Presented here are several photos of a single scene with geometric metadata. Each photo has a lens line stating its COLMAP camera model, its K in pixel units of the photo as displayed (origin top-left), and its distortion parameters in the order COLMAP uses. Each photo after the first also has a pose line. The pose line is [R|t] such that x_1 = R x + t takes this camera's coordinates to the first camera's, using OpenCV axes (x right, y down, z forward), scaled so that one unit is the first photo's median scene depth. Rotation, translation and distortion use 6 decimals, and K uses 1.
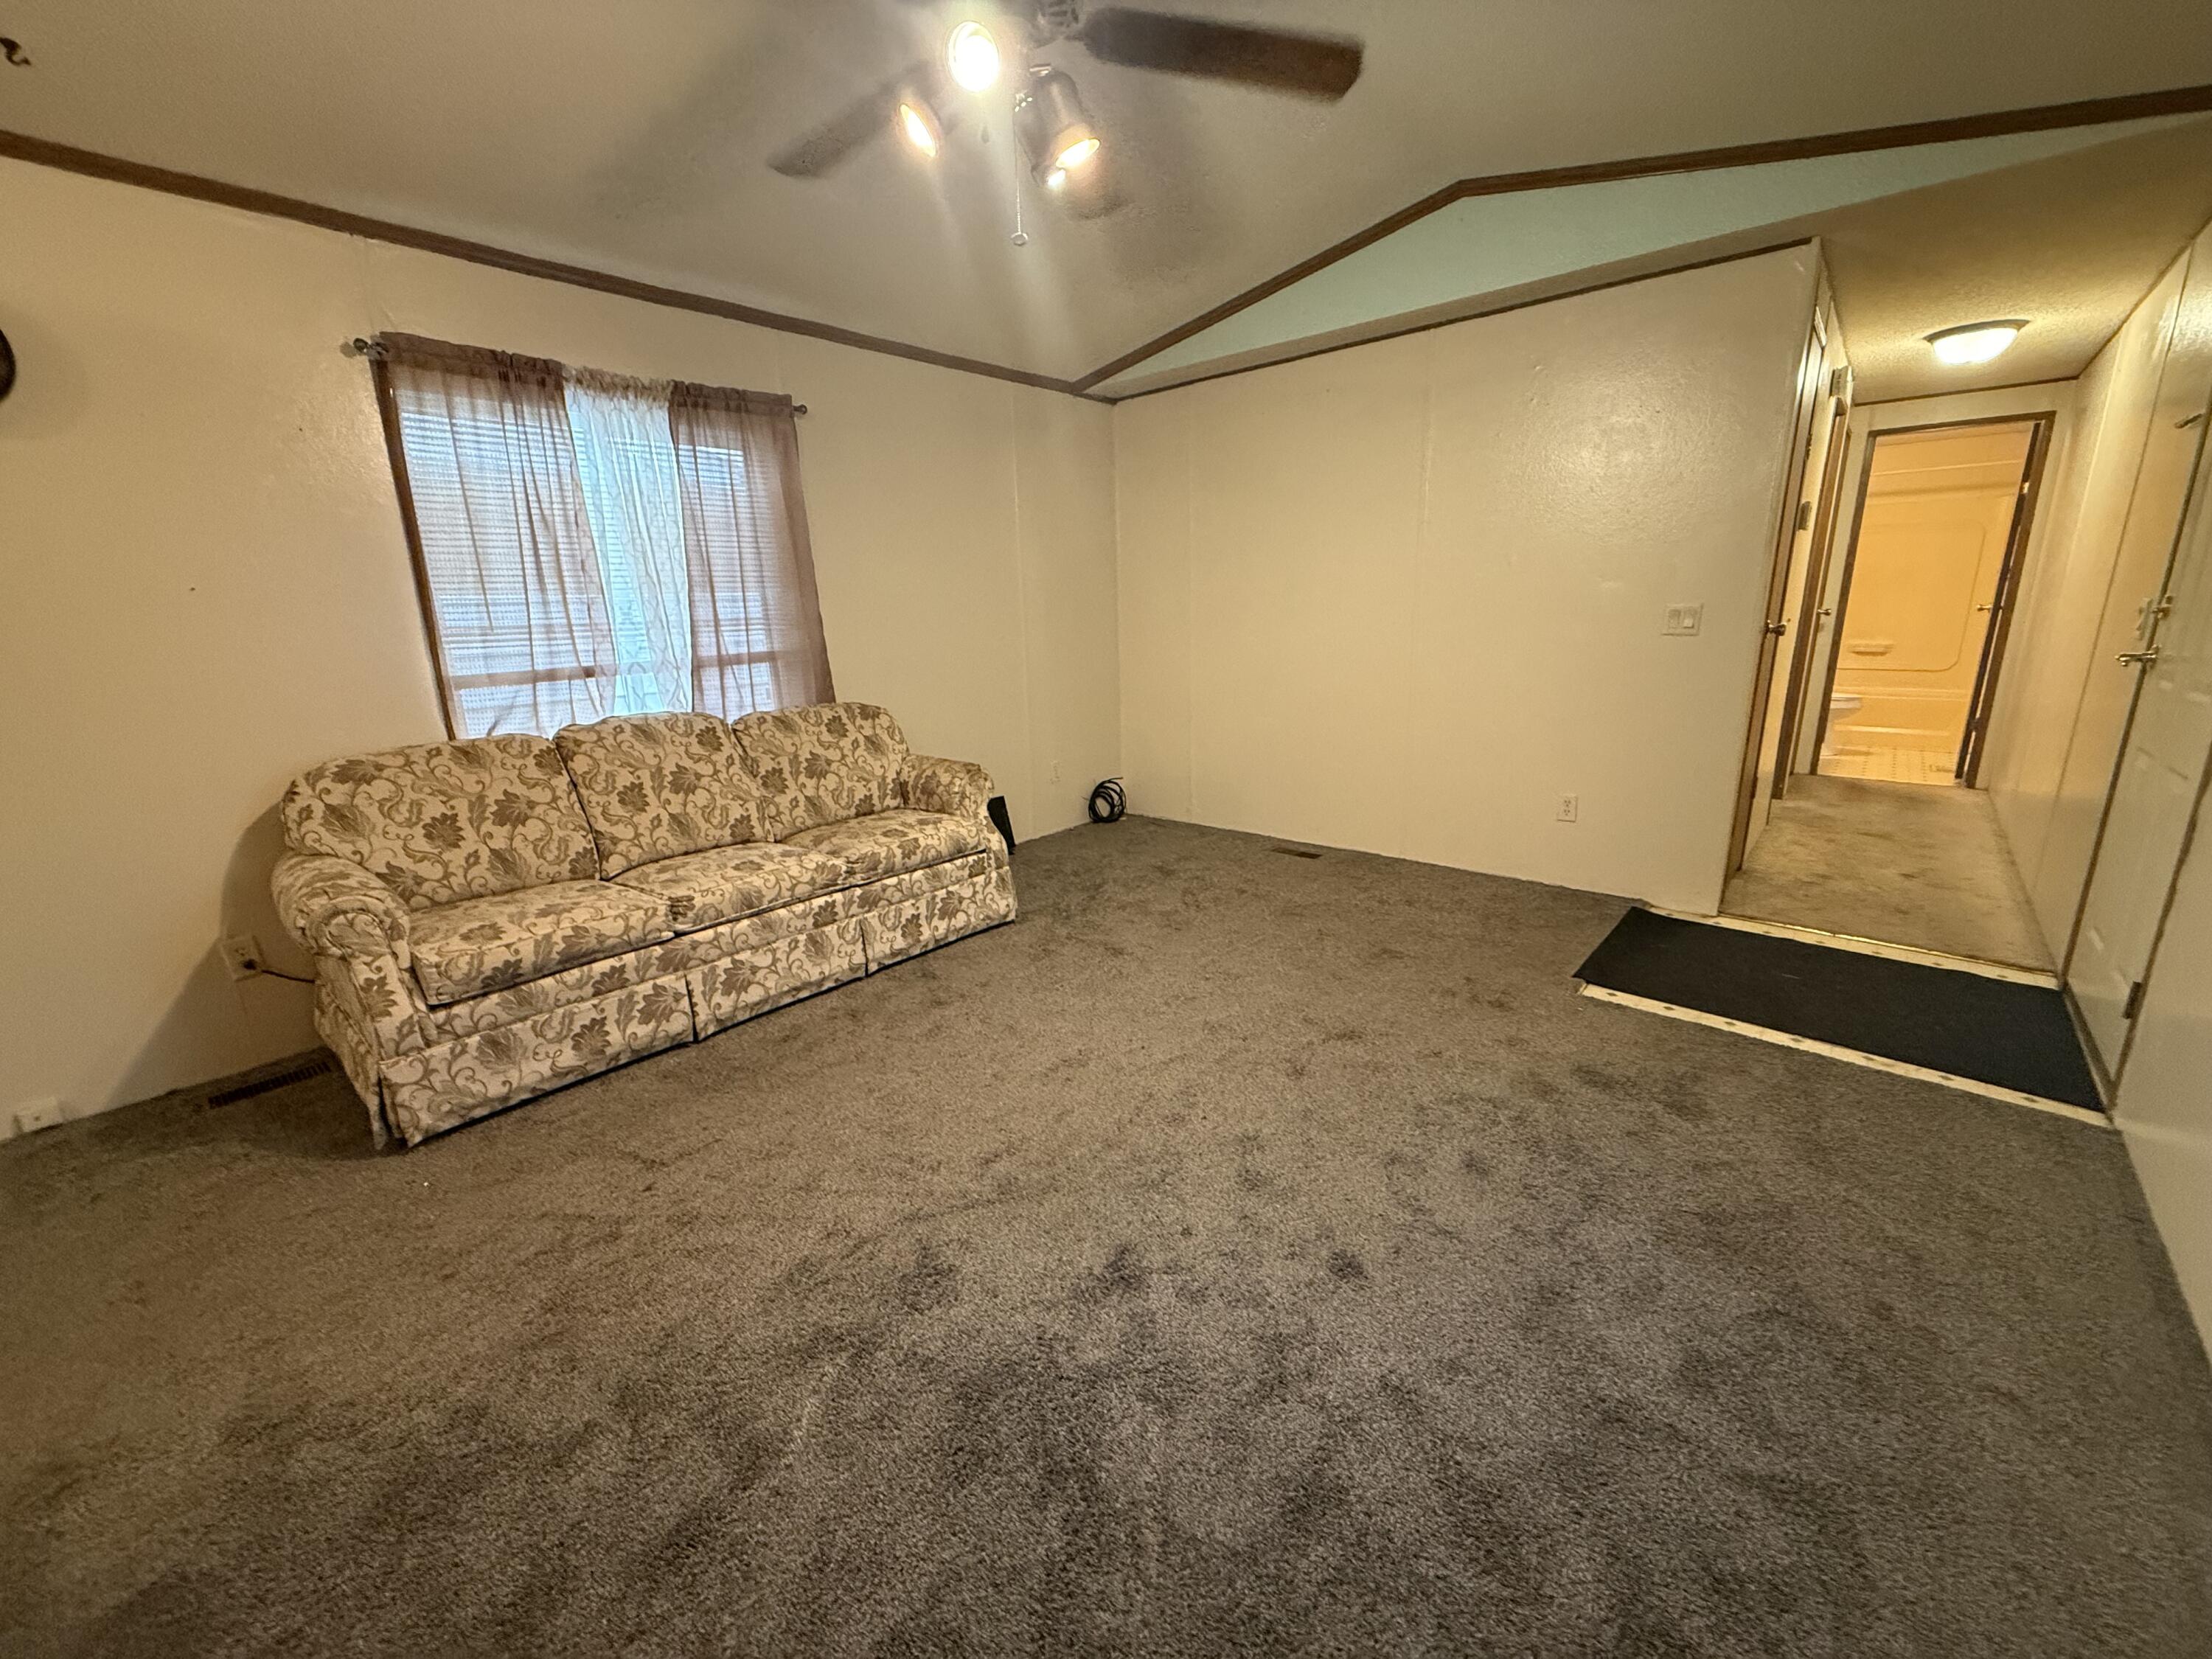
lens RADIAL K [[877.5, 0, 1102.6], [0, 877.5, 835.8], [0, 0, 1]] dist [-0.002968, -0.000294]
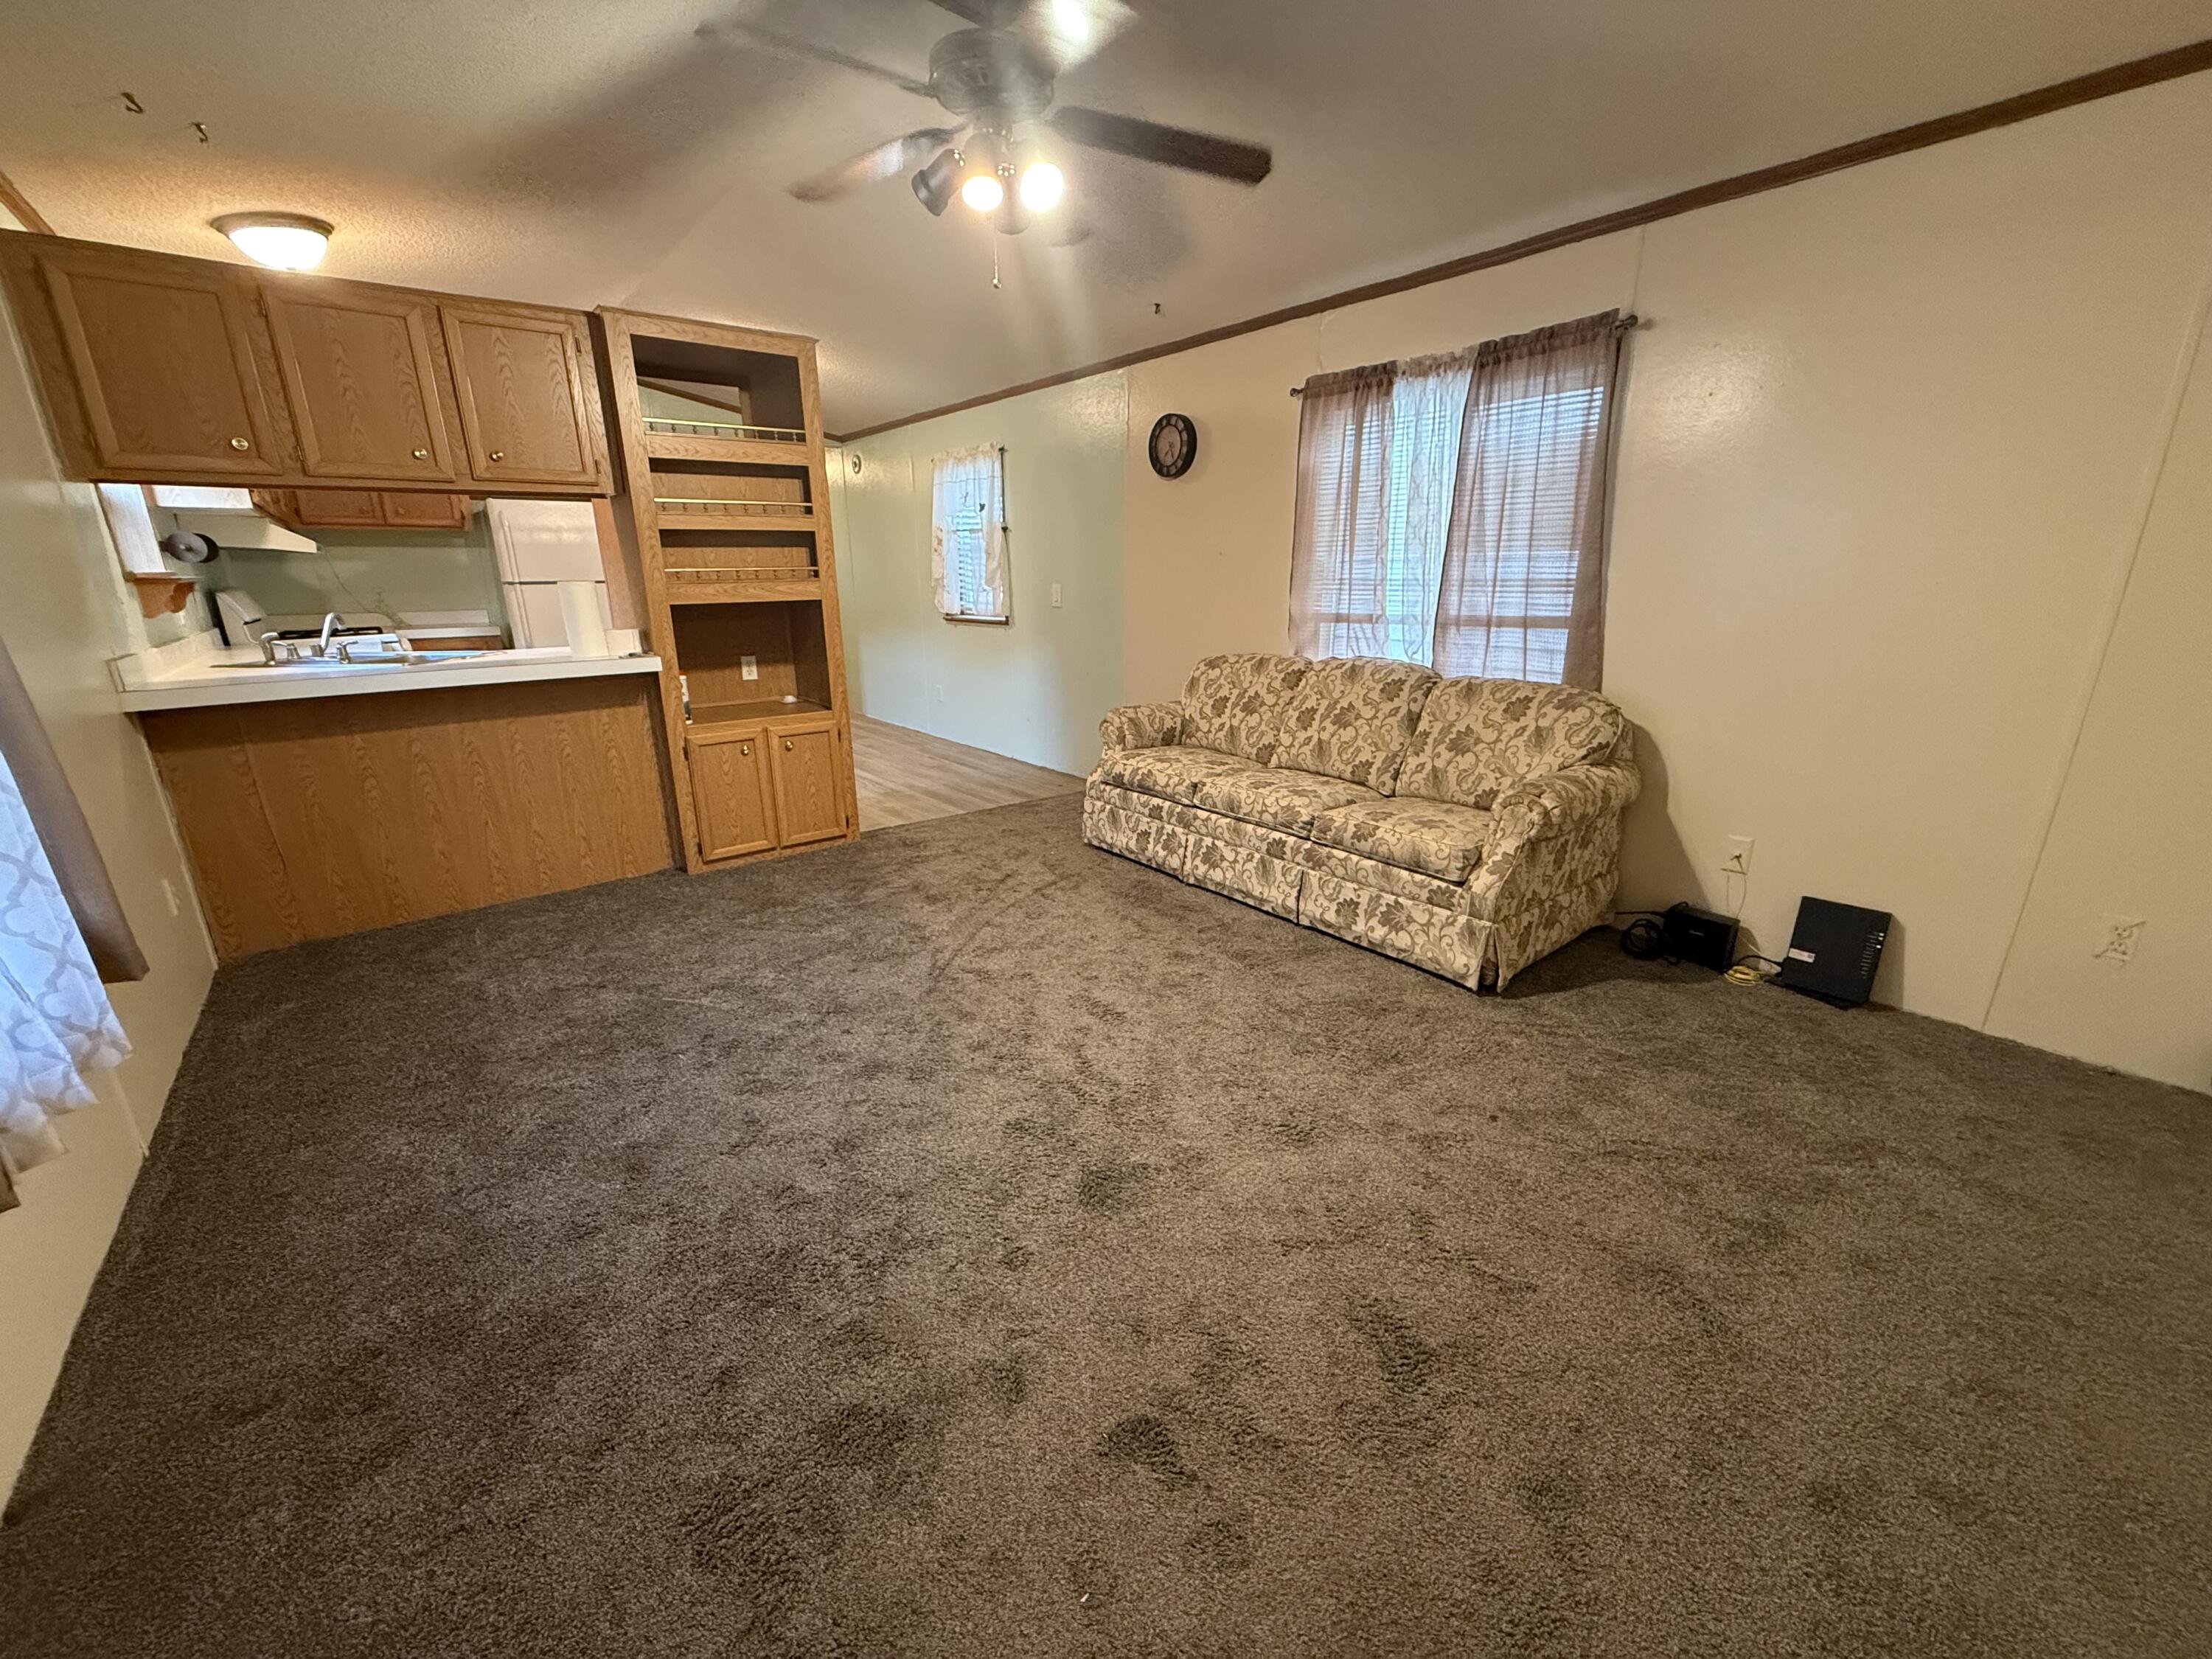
lens RADIAL K [[877.5, 0, 1102.6], [0, 877.5, 835.8], [0, 0, 1]] dist [-0.002968, -0.000294]
pose [[-0.172683, 0.308183, -0.935523, 0.771151], [-0.242918, 0.907129, 0.343668, -0.257605], [0.954553, 0.286601, -0.081783, 0.881904]]
